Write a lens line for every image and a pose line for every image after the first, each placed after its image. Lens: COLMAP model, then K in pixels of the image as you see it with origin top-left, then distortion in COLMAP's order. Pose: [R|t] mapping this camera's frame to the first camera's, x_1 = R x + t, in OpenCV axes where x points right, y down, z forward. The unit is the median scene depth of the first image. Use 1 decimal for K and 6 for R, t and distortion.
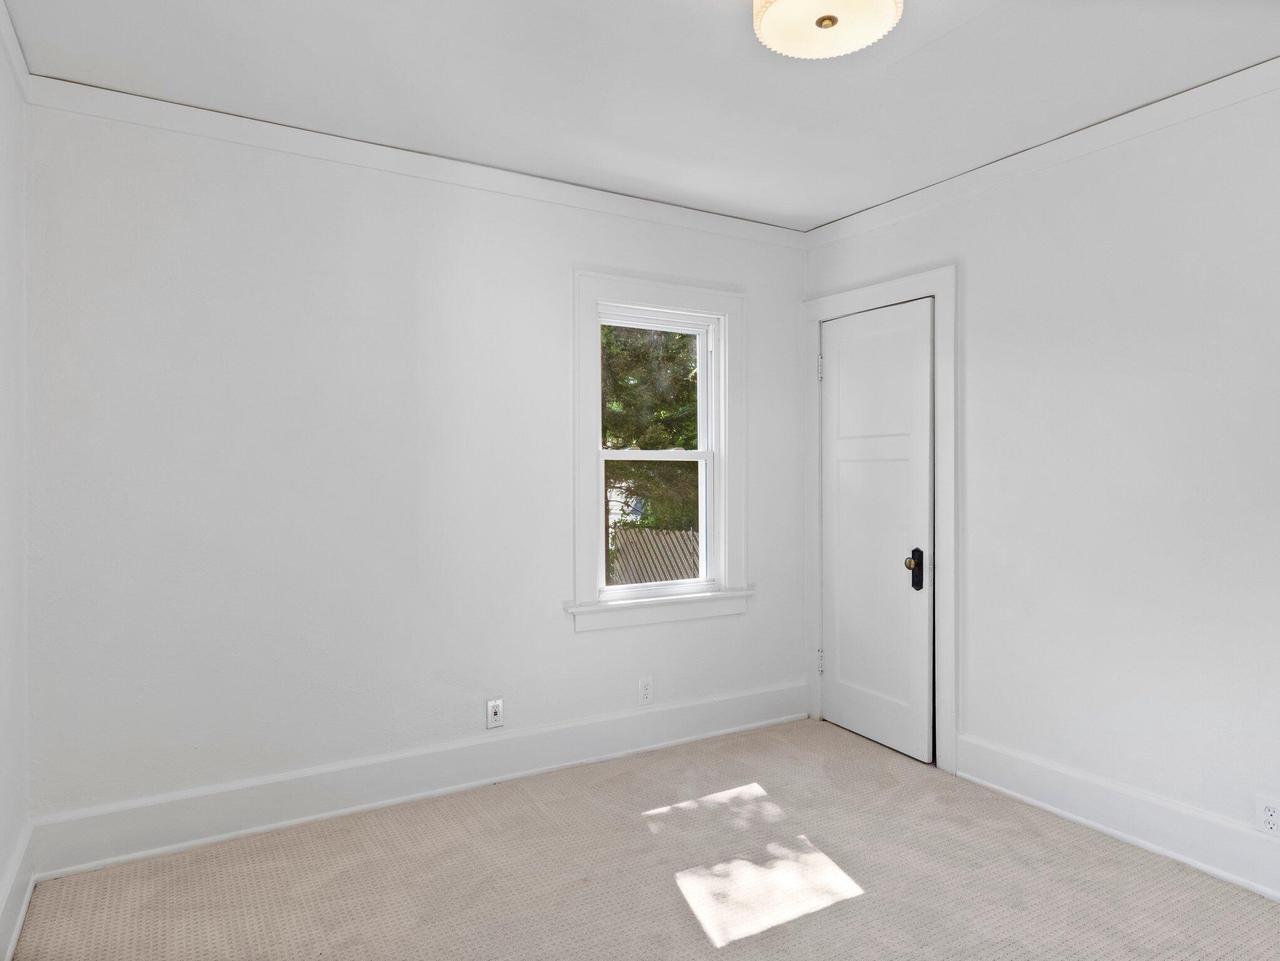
lens RADIAL K [[805.8, 0, 640.0], [0, 805.8, 480.5], [0, 0, 1]] dist [0.003777, 0.001090]
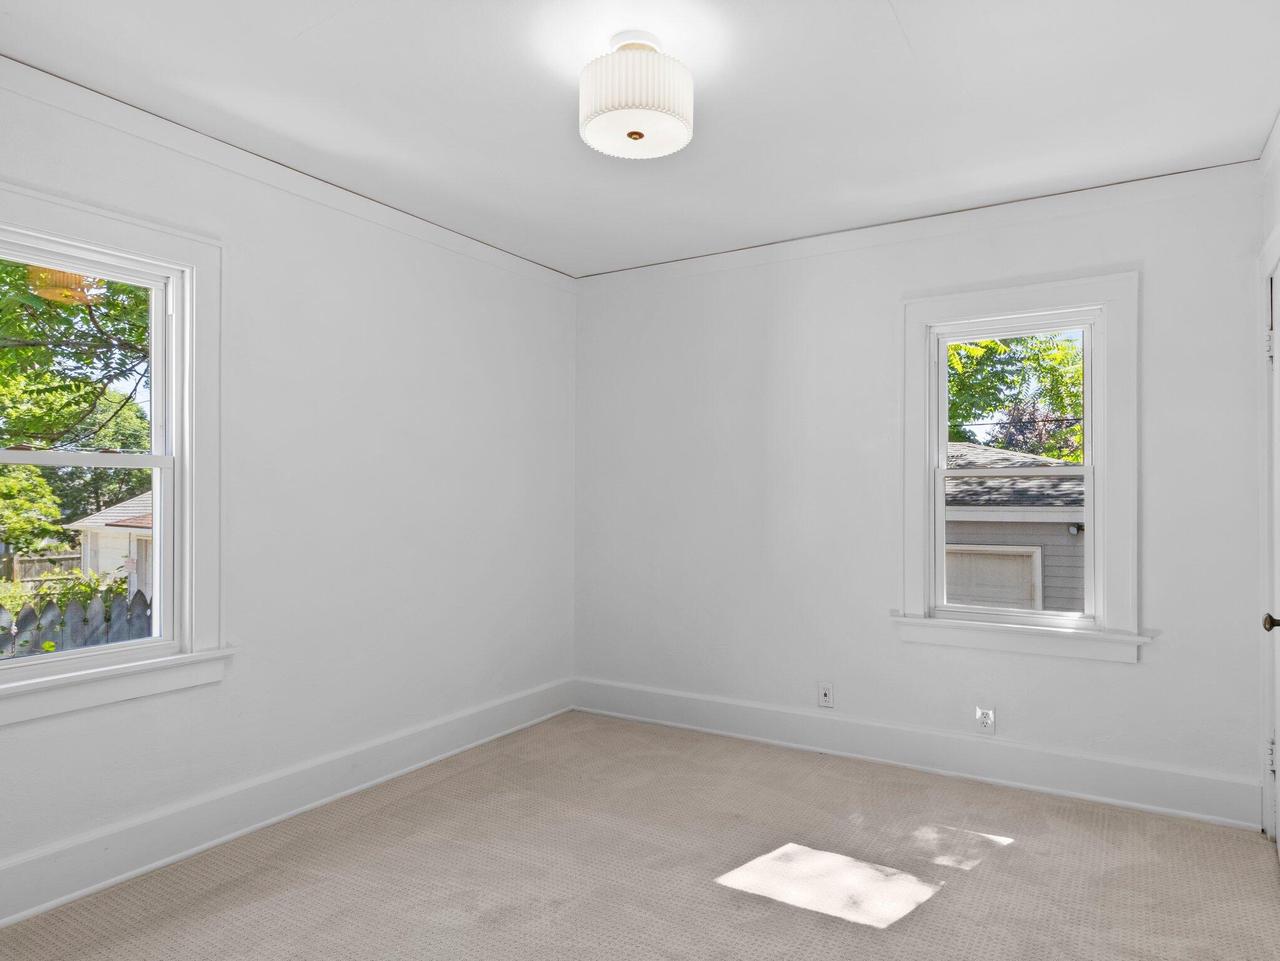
lens RADIAL K [[785.9, 0, 648.6], [0, 785.9, 487.6], [0, 0, 1]] dist [0.003127, 0.000401]
pose [[0.462627, -0.006011, -0.886533, 0.664845], [-0.011976, 0.999843, -0.013028, 0.003922], [0.886472, 0.016644, 0.462483, 0.216508]]
